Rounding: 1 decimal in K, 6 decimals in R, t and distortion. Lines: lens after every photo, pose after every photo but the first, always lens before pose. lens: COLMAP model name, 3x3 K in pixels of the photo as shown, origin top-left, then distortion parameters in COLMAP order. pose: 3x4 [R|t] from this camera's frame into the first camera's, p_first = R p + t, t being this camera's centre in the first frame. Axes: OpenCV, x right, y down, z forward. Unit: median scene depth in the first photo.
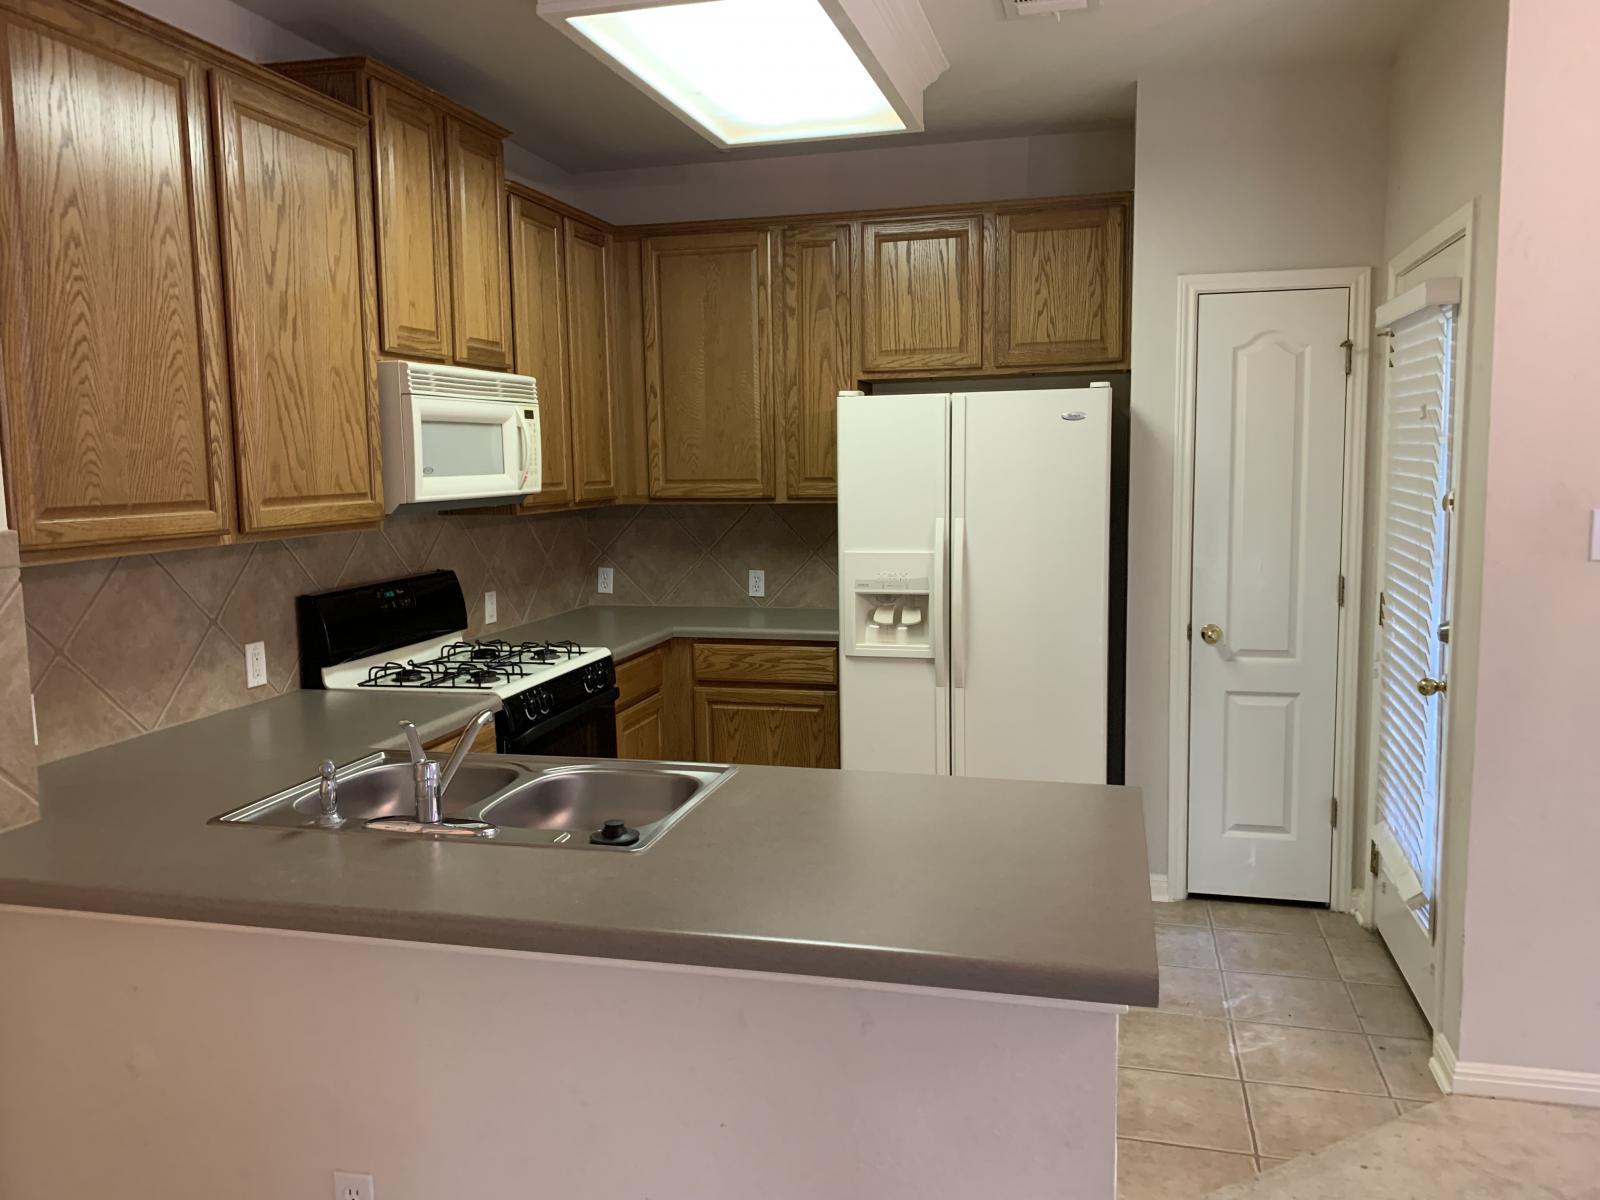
lens RADIAL K [[1235.5, 0, 798.1], [0, 1235.5, 611.2], [0, 0, 1]] dist [0.038875, -0.040250]
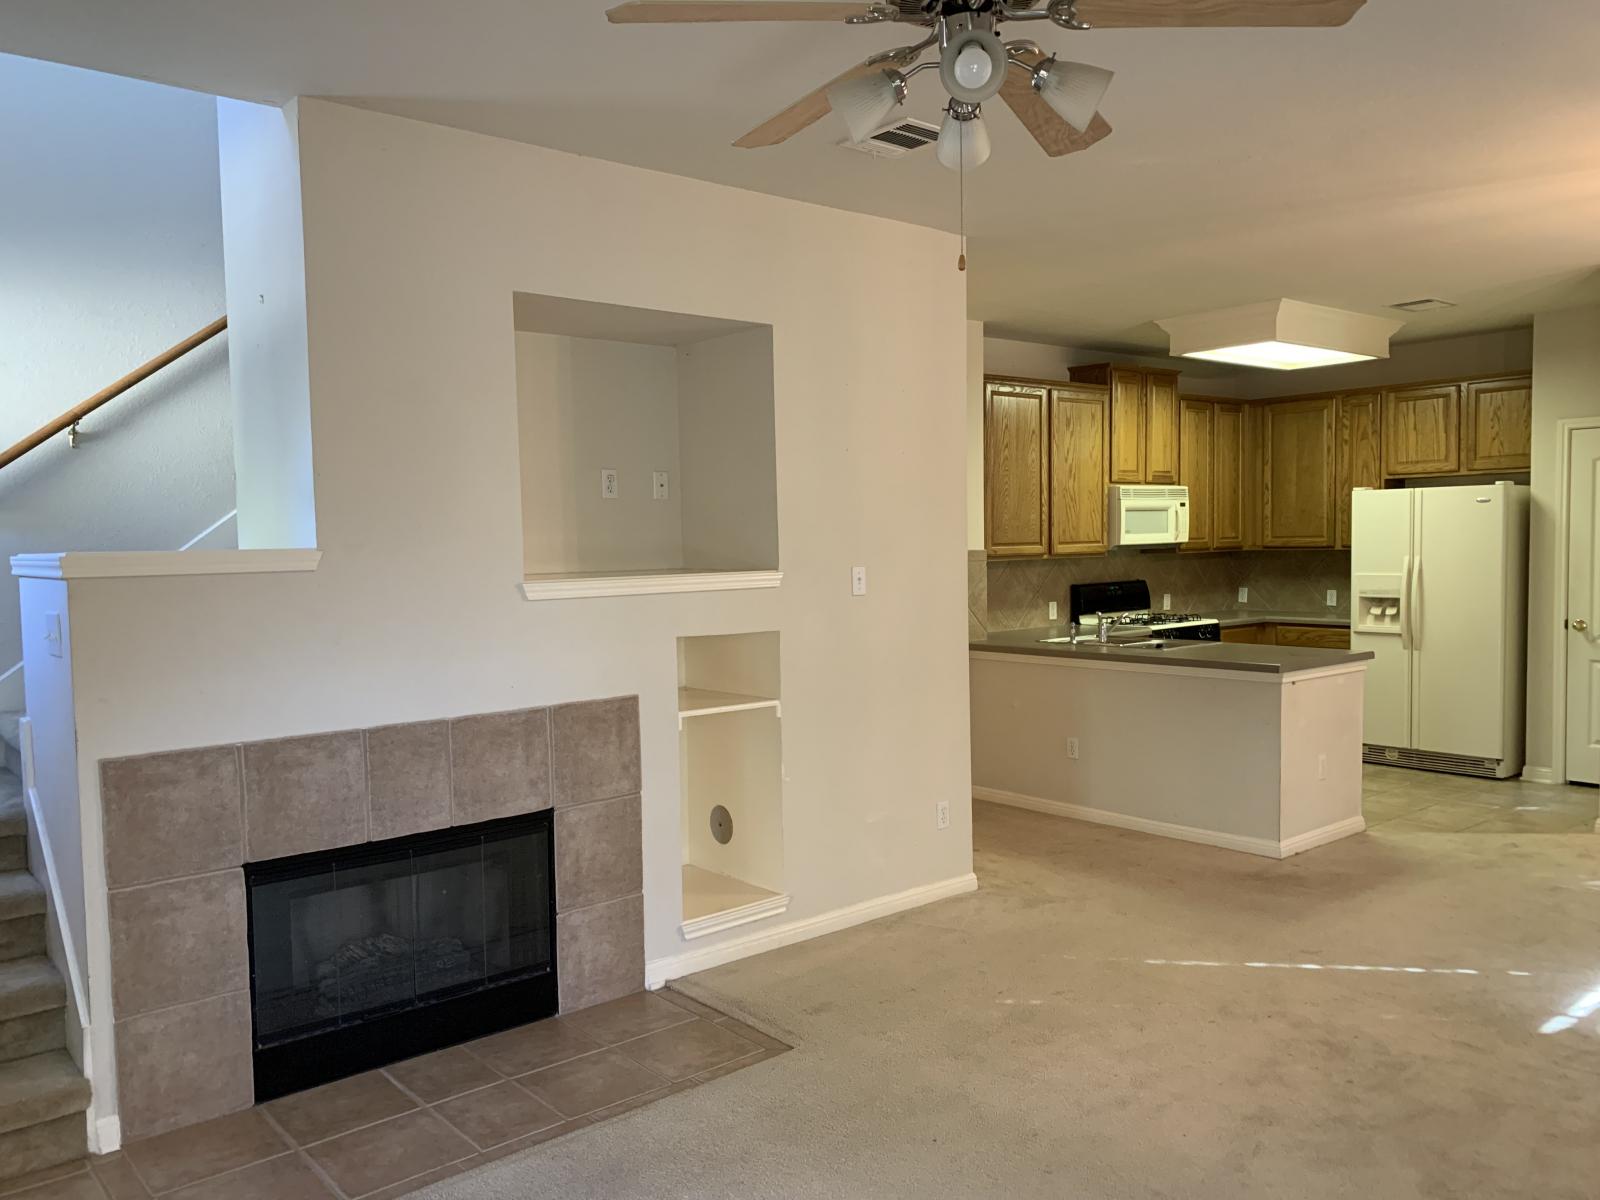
lens RADIAL K [[1235.5, 0, 798.1], [0, 1235.5, 611.2], [0, 0, 1]] dist [0.038875, -0.040250]
pose [[0.810839, 0.035031, -0.584220, 0.498040], [-0.065103, 0.997411, -0.030549, 0.129501], [0.581637, 0.062805, 0.811020, -1.087946]]
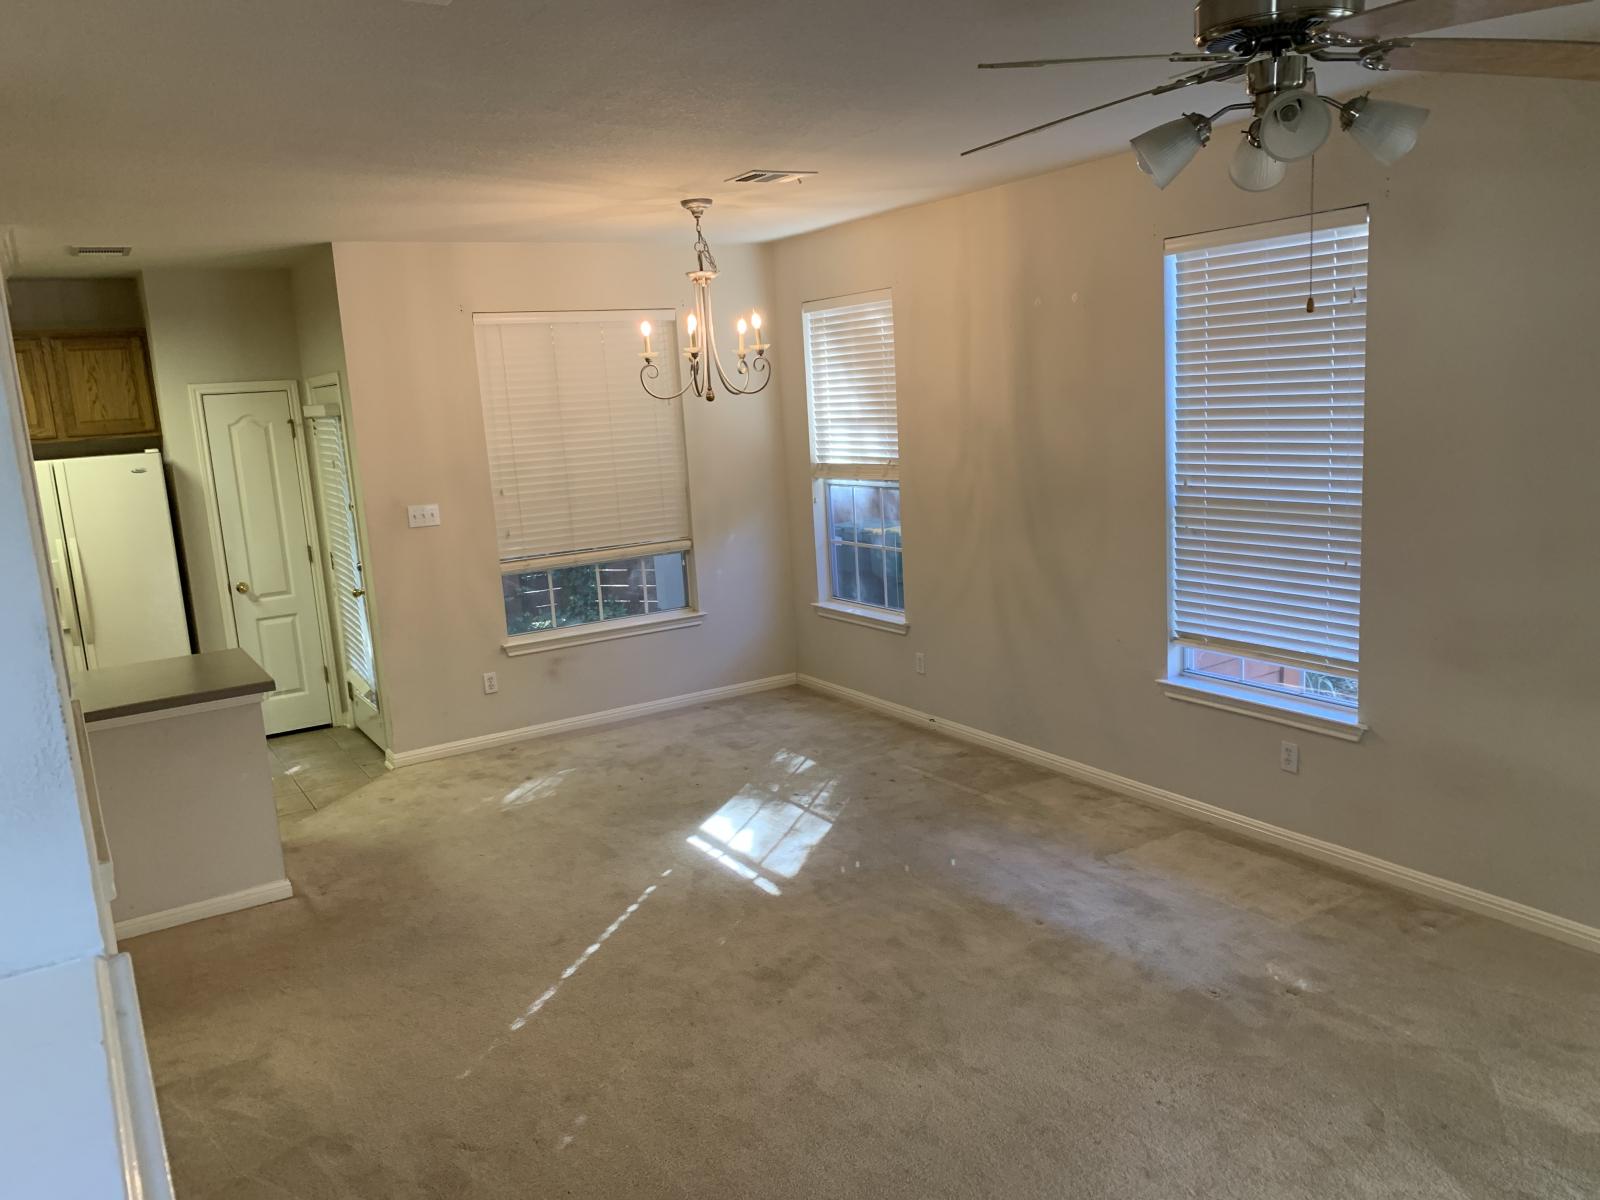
lens RADIAL K [[1237.3, 0, 797.4], [0, 1237.3, 620.8], [0, 0, 1]] dist [0.080444, -0.152064]
pose [[0.701294, -0.154704, 0.695883, -0.377023], [0.135822, 0.987283, 0.082608, 0.027188], [-0.699813, 0.036583, 0.713388, -0.862861]]
